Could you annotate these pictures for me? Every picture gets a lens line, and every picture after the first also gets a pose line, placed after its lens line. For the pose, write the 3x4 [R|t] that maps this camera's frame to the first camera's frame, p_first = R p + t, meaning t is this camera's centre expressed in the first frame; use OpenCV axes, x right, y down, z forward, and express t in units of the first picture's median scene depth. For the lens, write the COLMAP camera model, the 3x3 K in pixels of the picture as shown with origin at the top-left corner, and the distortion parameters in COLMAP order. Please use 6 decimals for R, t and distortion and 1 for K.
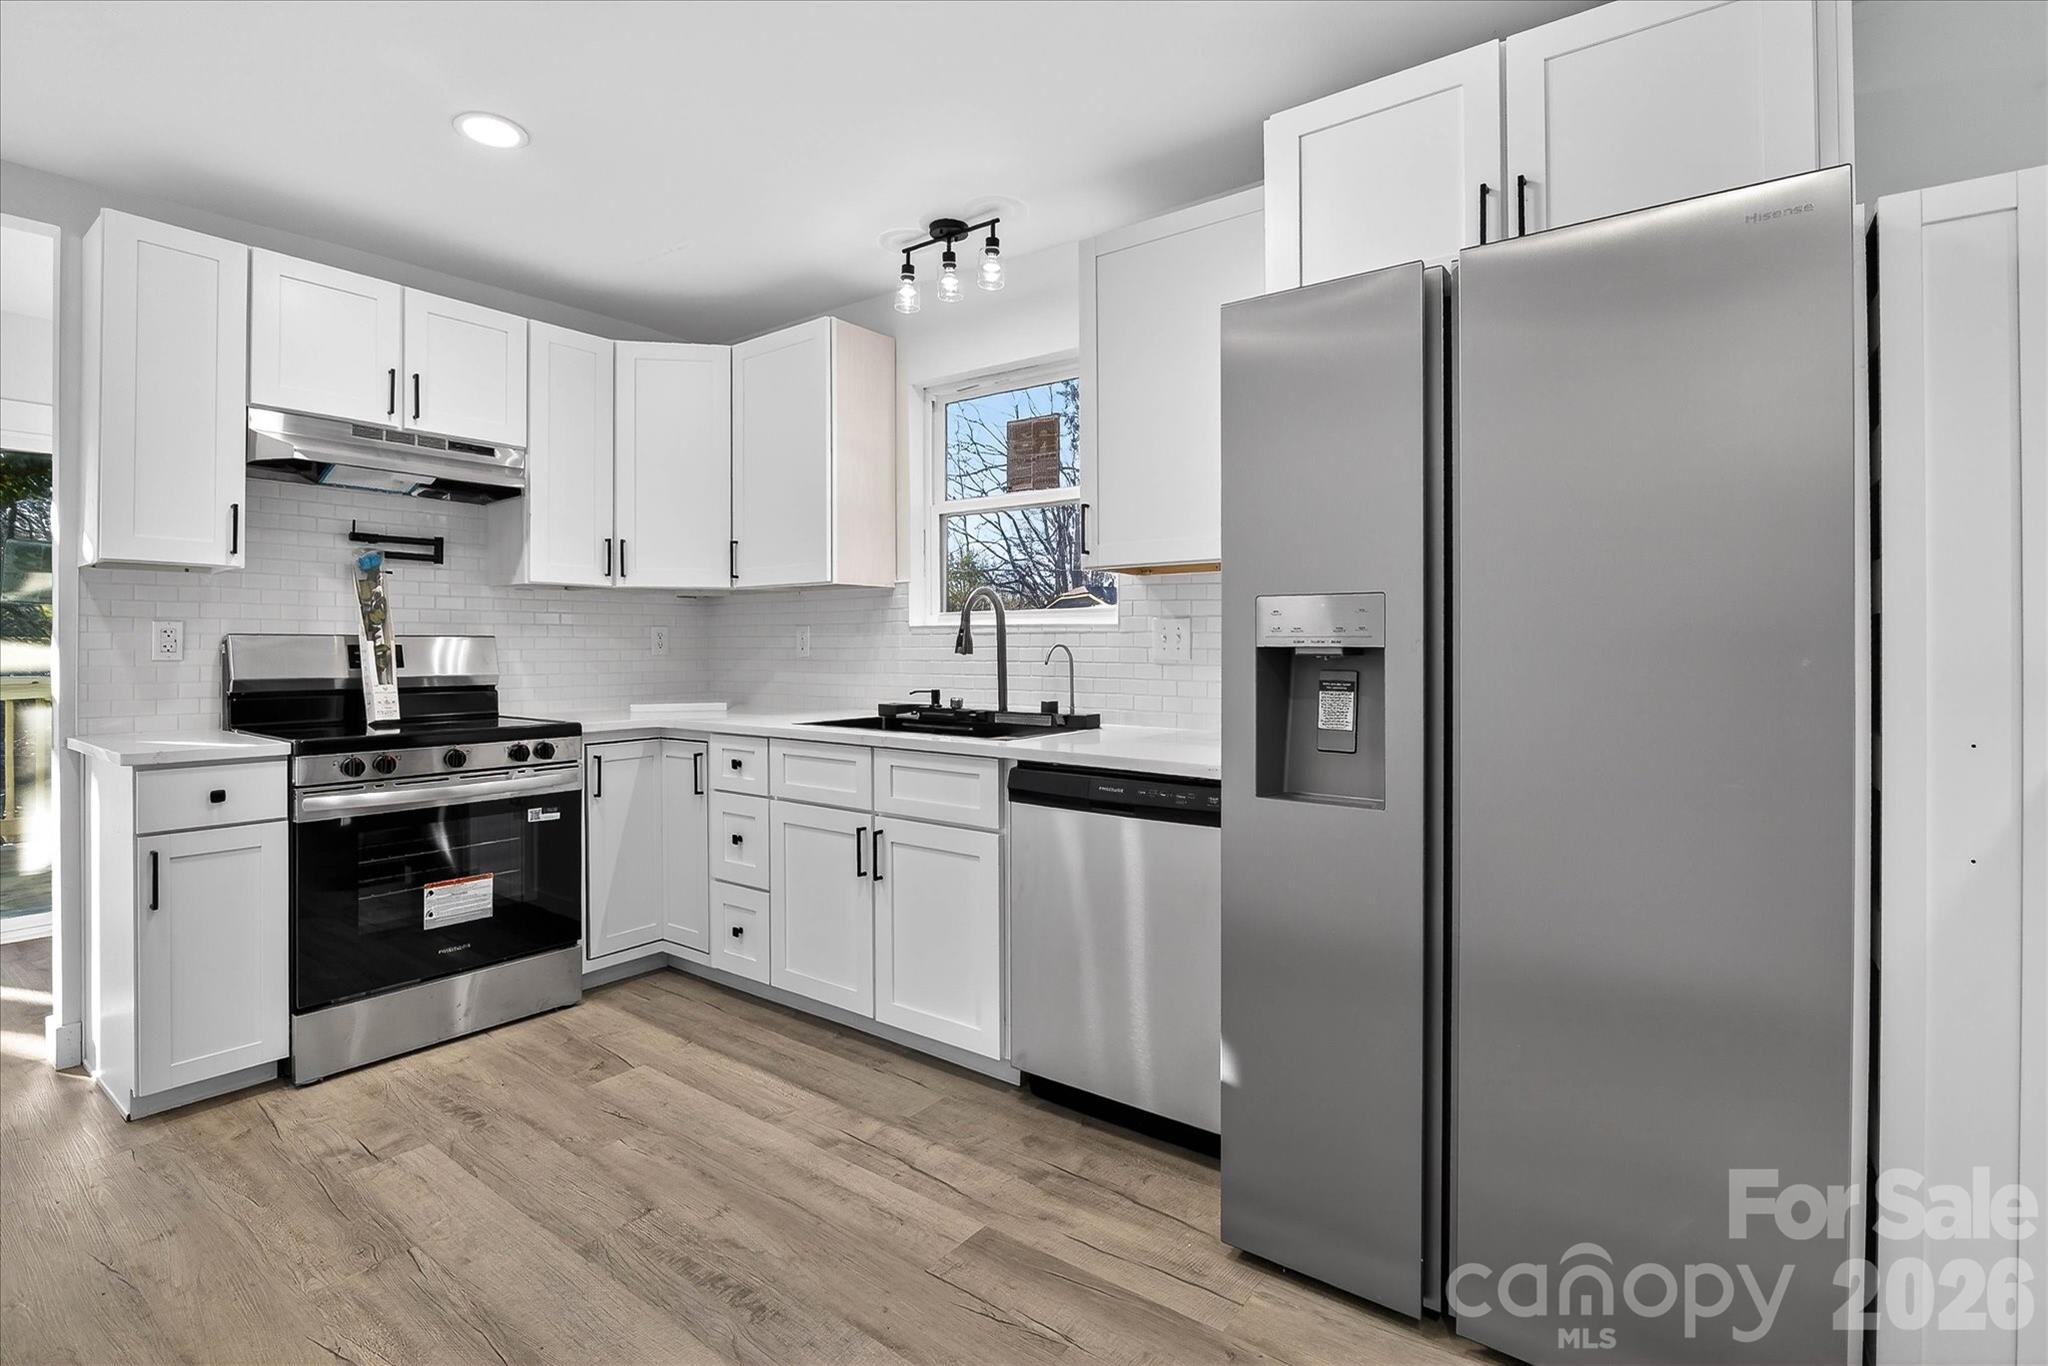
lens RADIAL K [[960.9, 0, 1027.3], [0, 960.9, 670.0], [0, 0, 1]] dist [-0.019866, 0.000850]
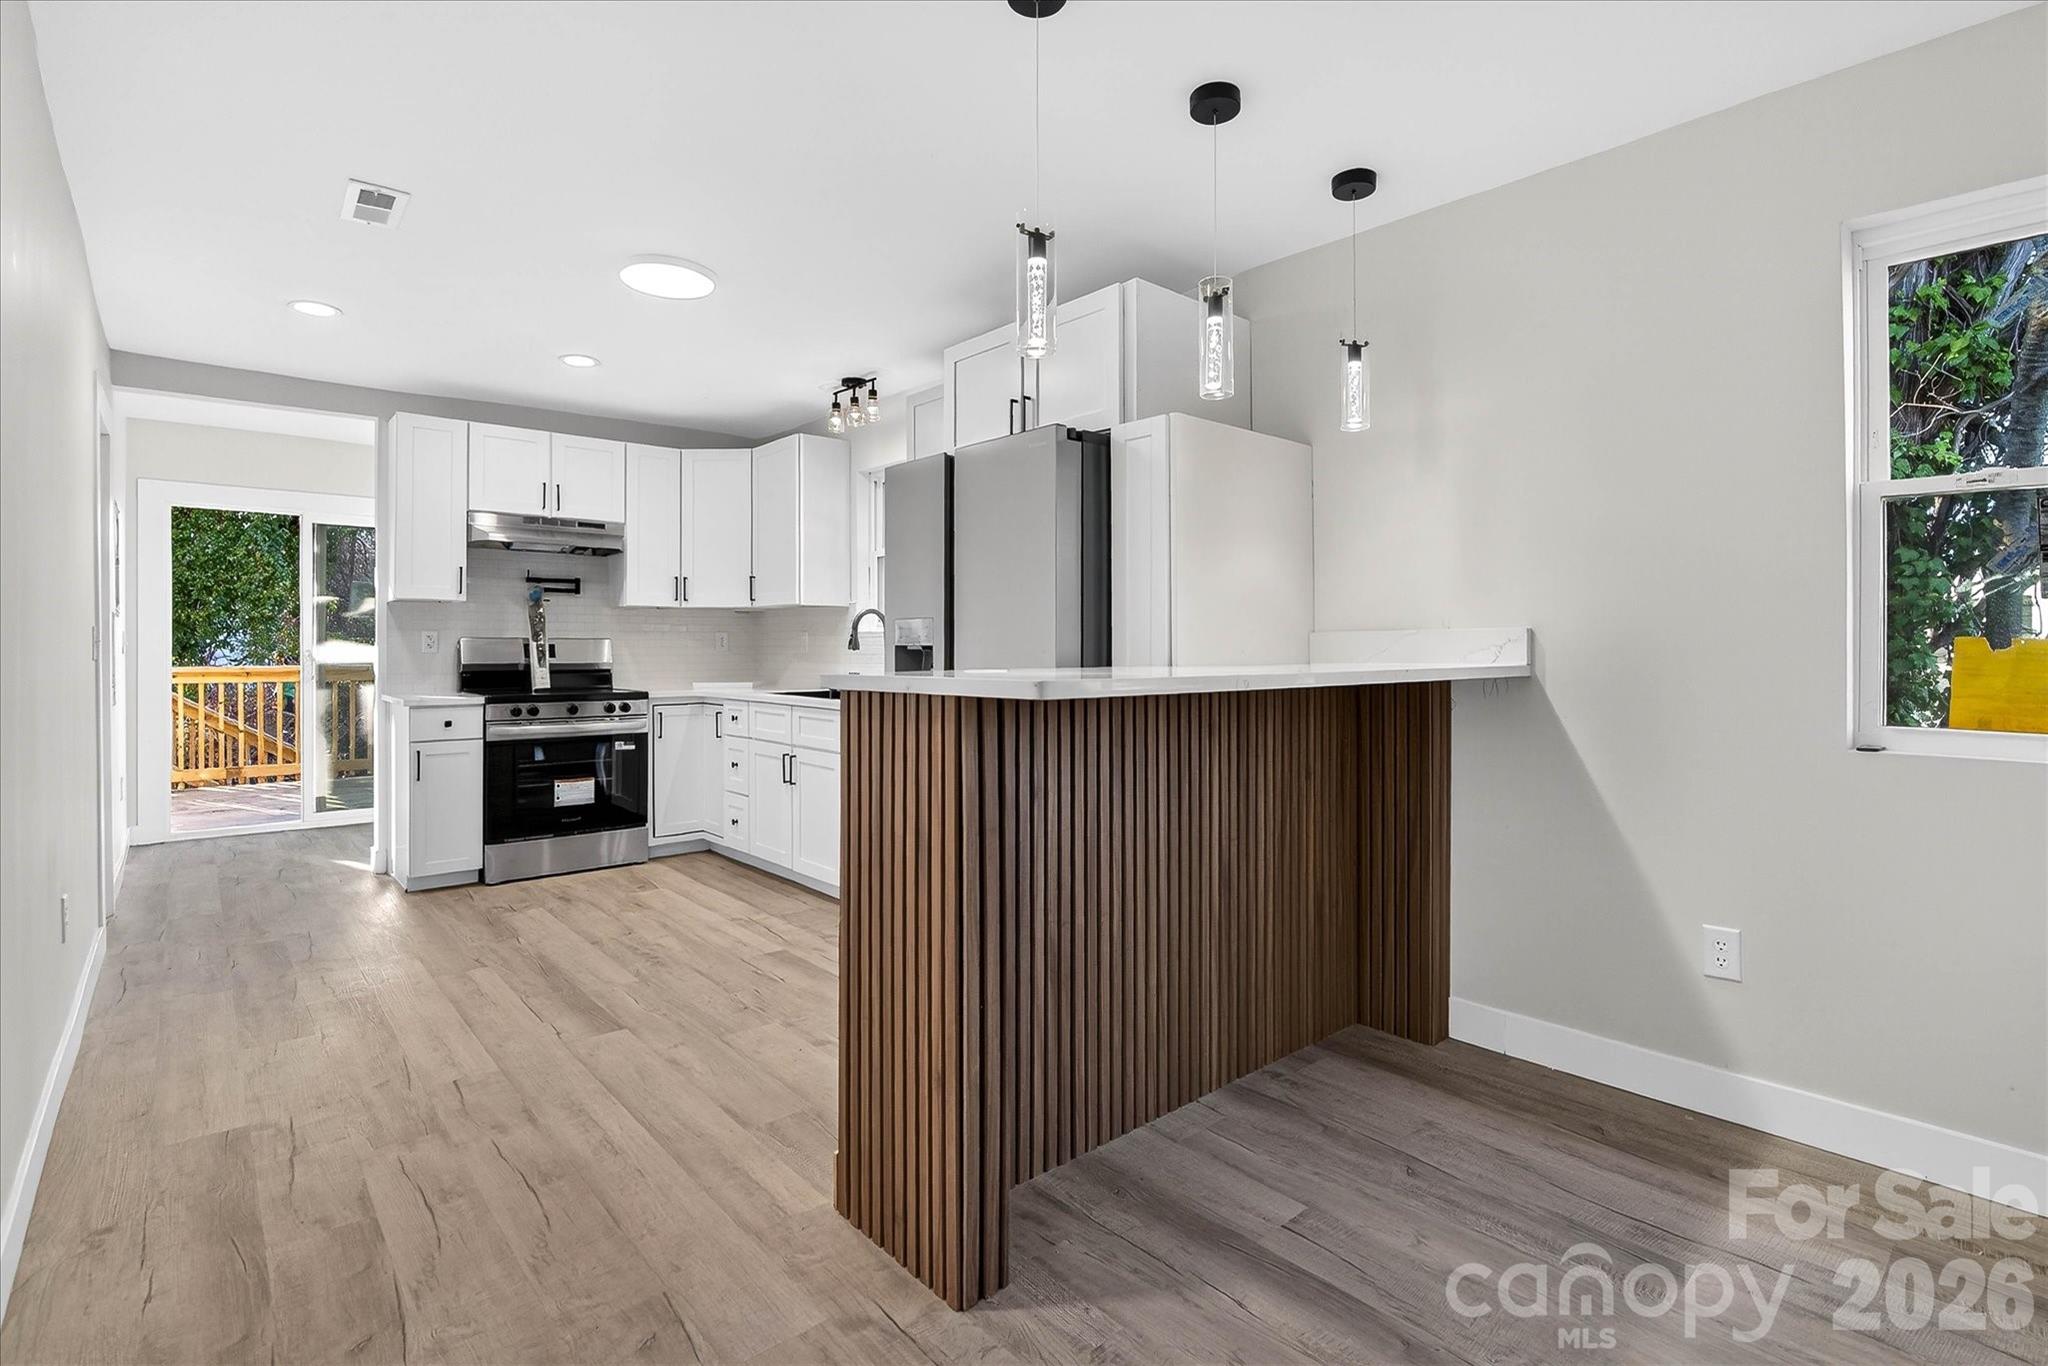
lens RADIAL K [[960.9, 0, 1021.3], [0, 960.9, 672.9], [0, 0, 1]] dist [-0.019866, 0.000850]
pose [[0.978143, 0.007697, -0.207793, 0.519497], [-0.006883, 0.999966, 0.004640, 0.011449], [0.207821, -0.003109, 0.978162, -0.493725]]
